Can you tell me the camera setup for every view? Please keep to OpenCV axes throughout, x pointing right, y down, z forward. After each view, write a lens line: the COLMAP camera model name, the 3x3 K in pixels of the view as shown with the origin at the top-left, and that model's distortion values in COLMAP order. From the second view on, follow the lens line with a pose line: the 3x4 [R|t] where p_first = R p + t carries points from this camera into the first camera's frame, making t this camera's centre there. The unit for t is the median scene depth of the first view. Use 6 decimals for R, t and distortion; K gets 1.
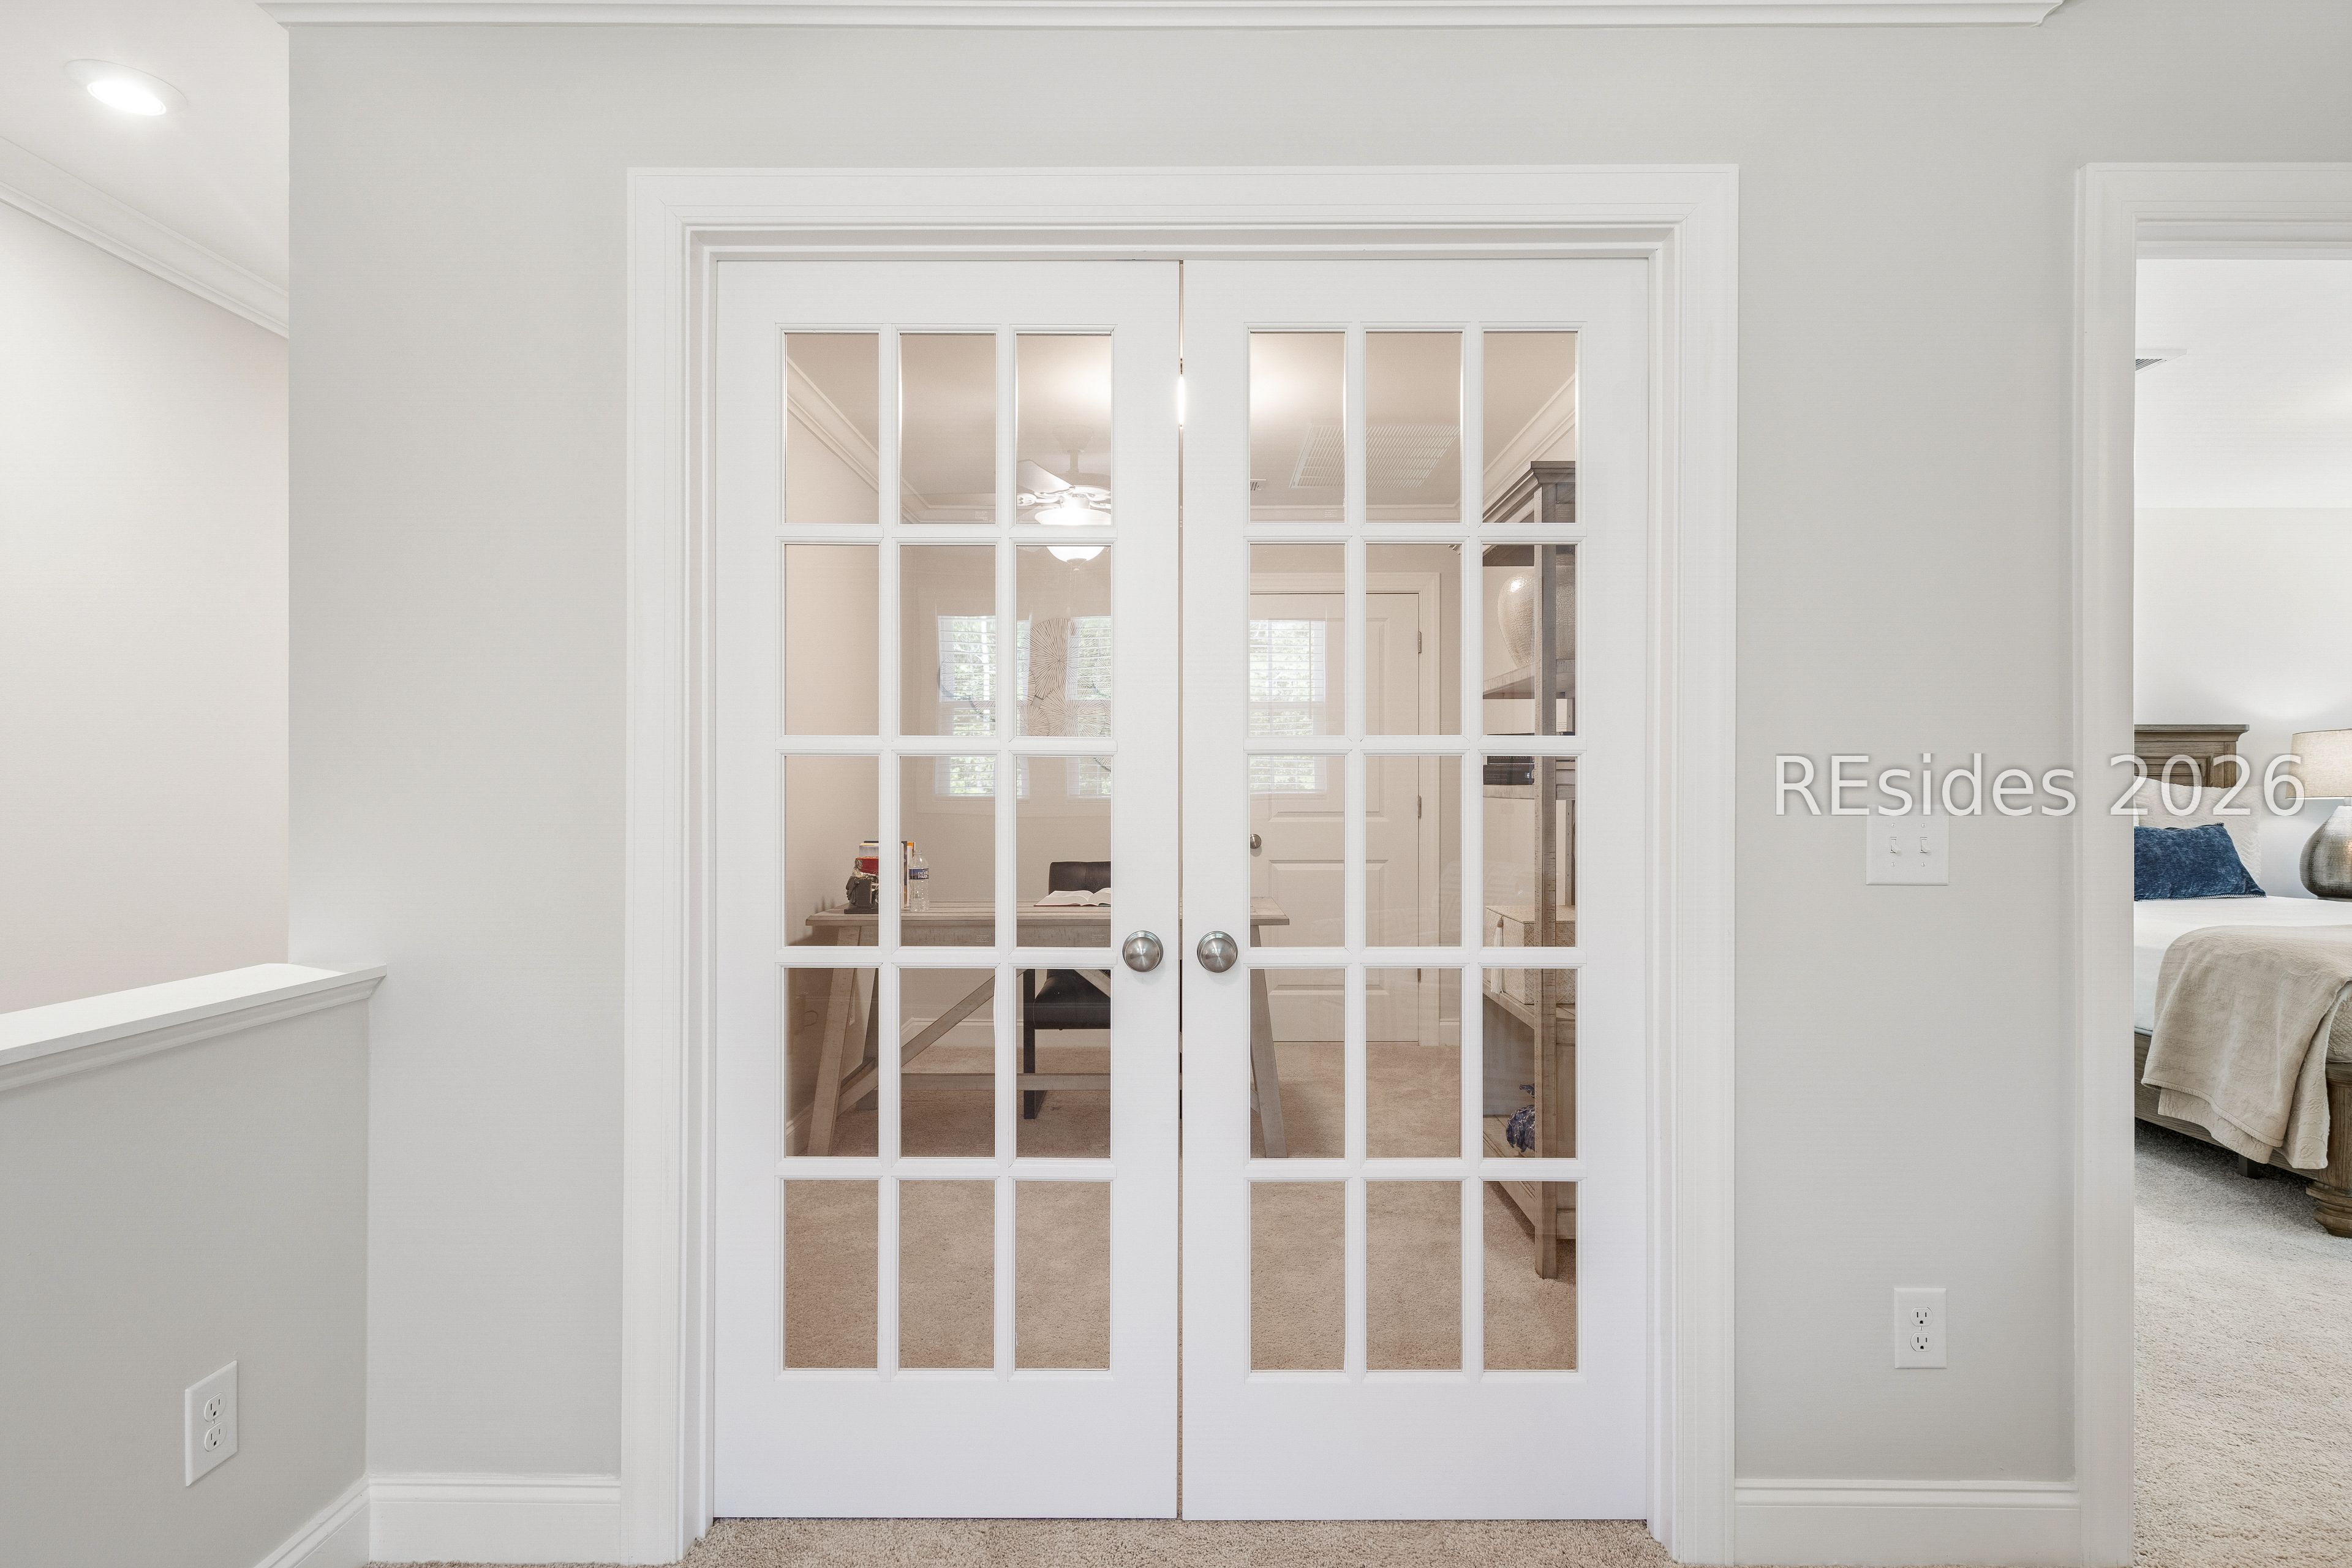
lens RADIAL K [[1228.1, 0, 1176.0], [0, 1228.1, 784.0], [0, 0, 1]] dist [0.003567, 0.000209]
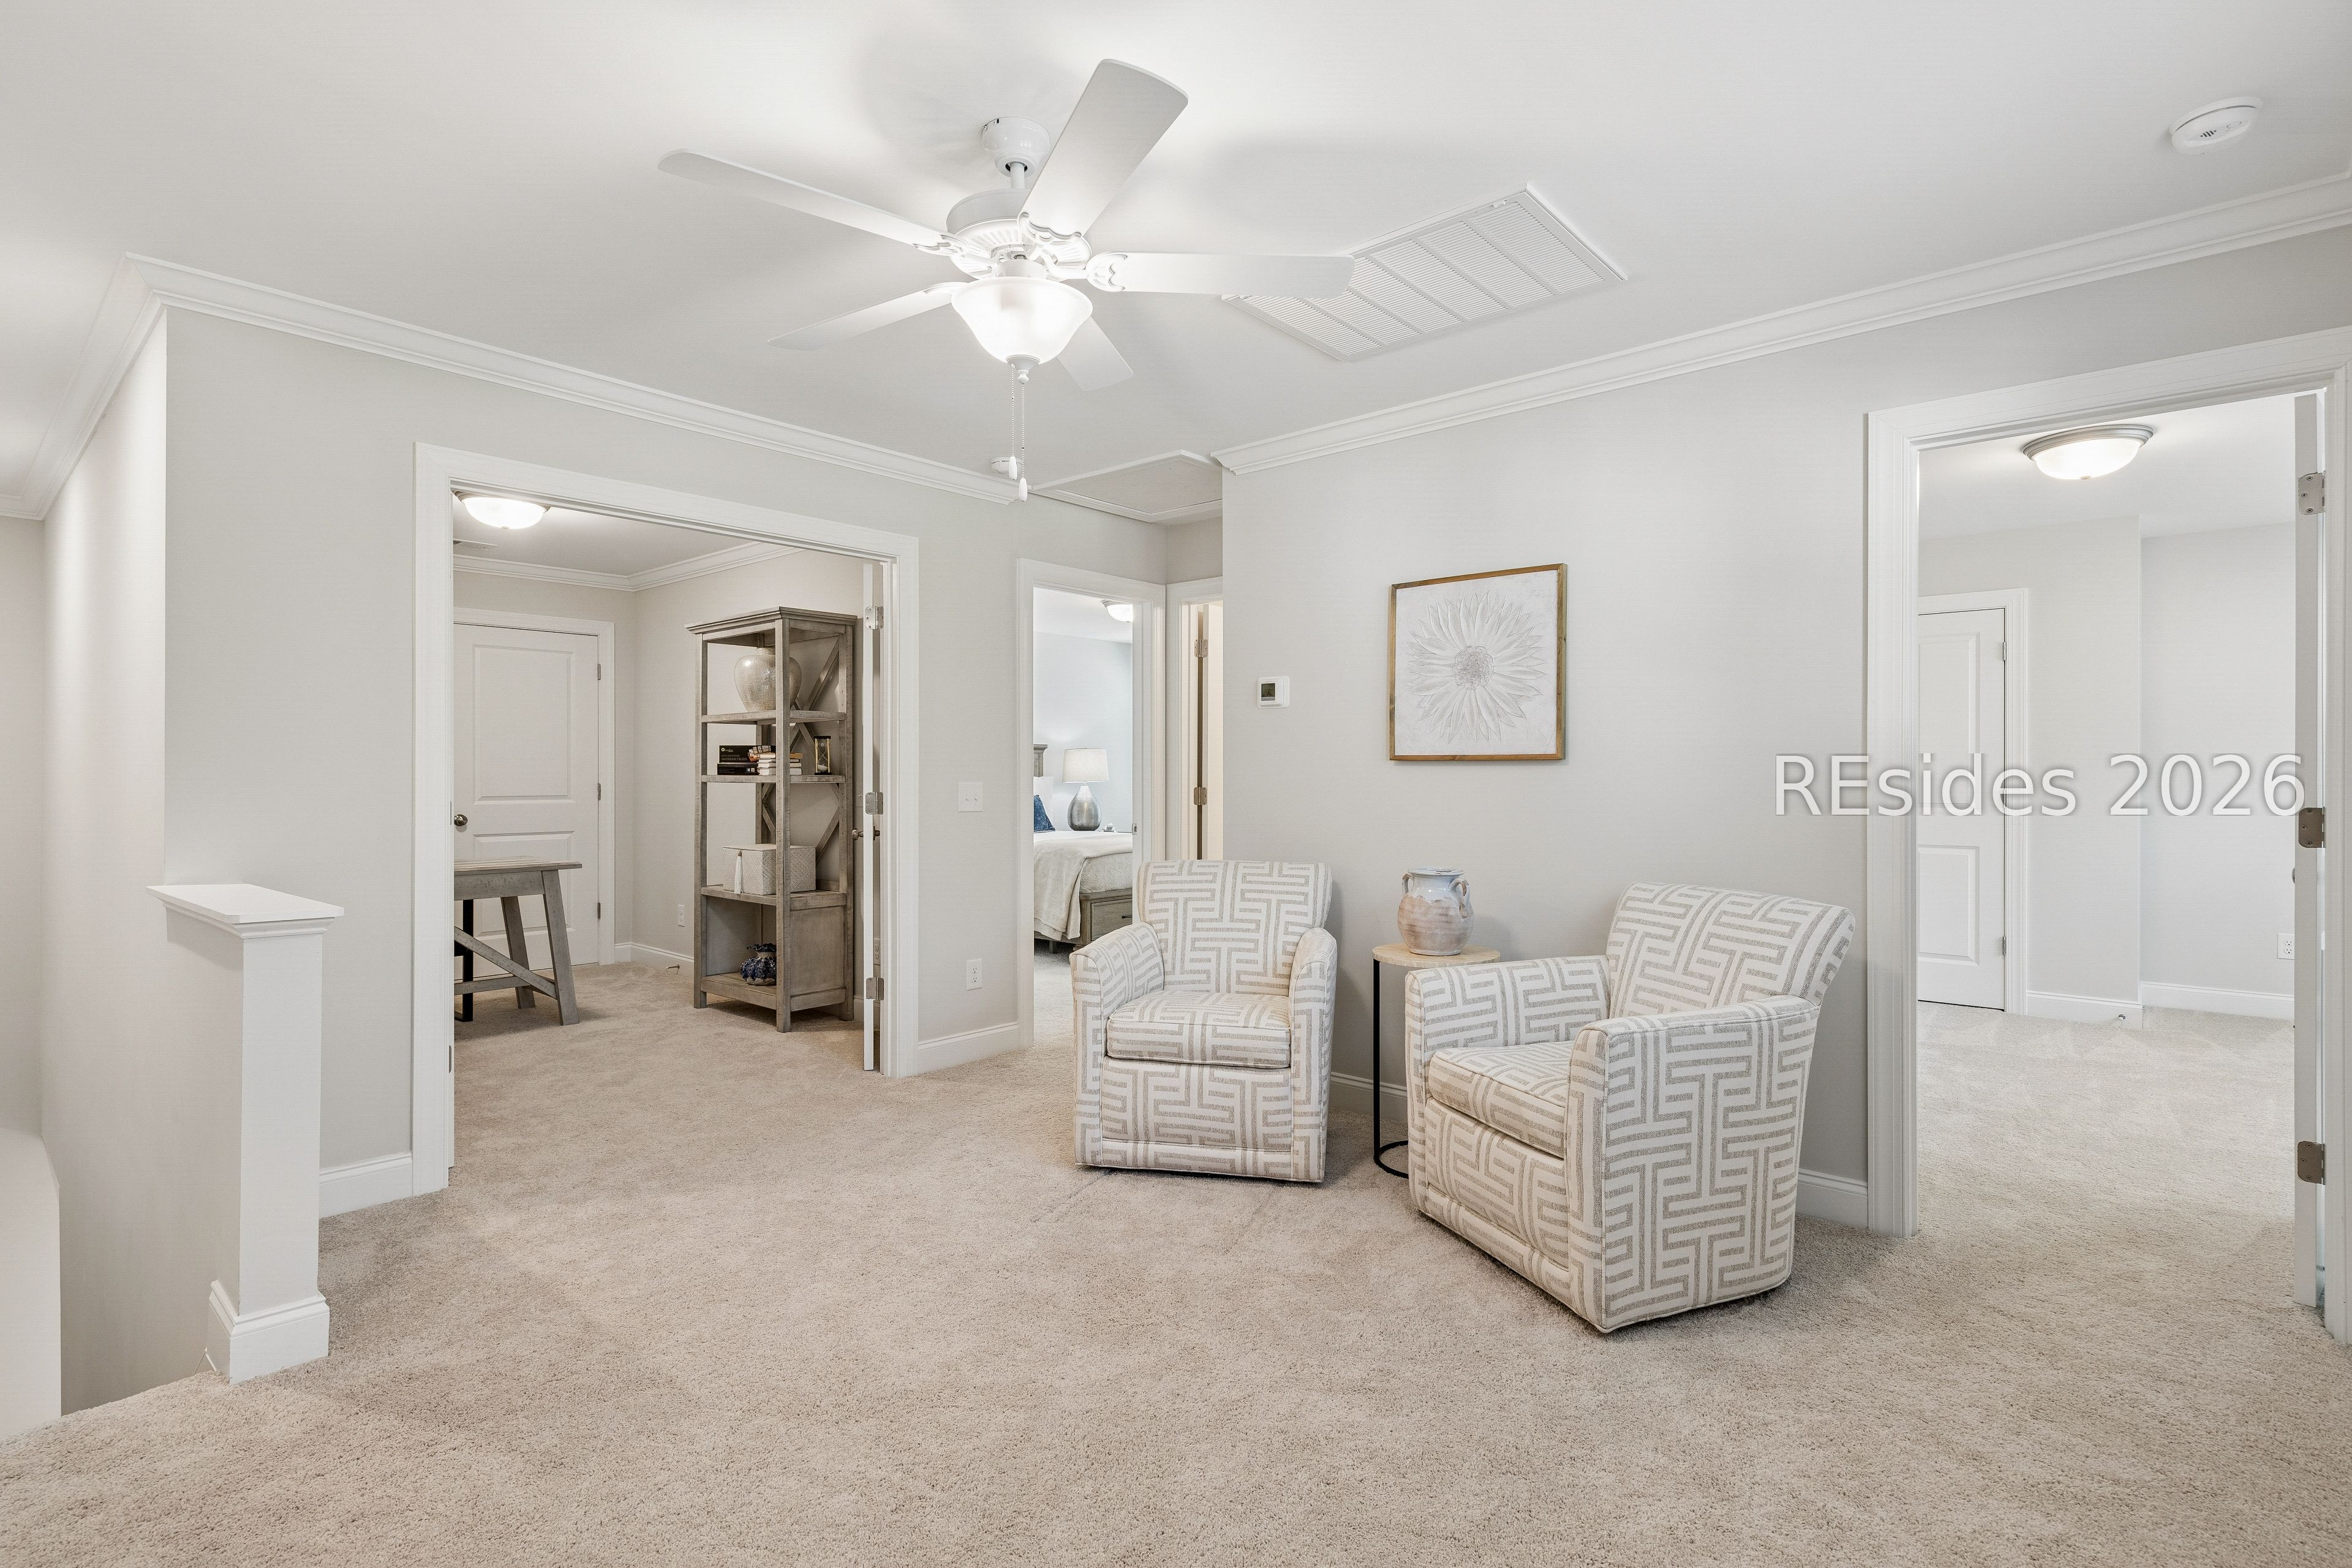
lens RADIAL K [[1160.5, 0, 1190.0], [0, 1160.5, 794.1], [0, 0, 1]] dist [0.002368, -0.001196]
pose [[0.656187, -0.010734, 0.754522, -0.585730], [-0.001322, 0.999881, 0.015374, 0.001933], [-0.754597, -0.011086, 0.656095, -0.599137]]
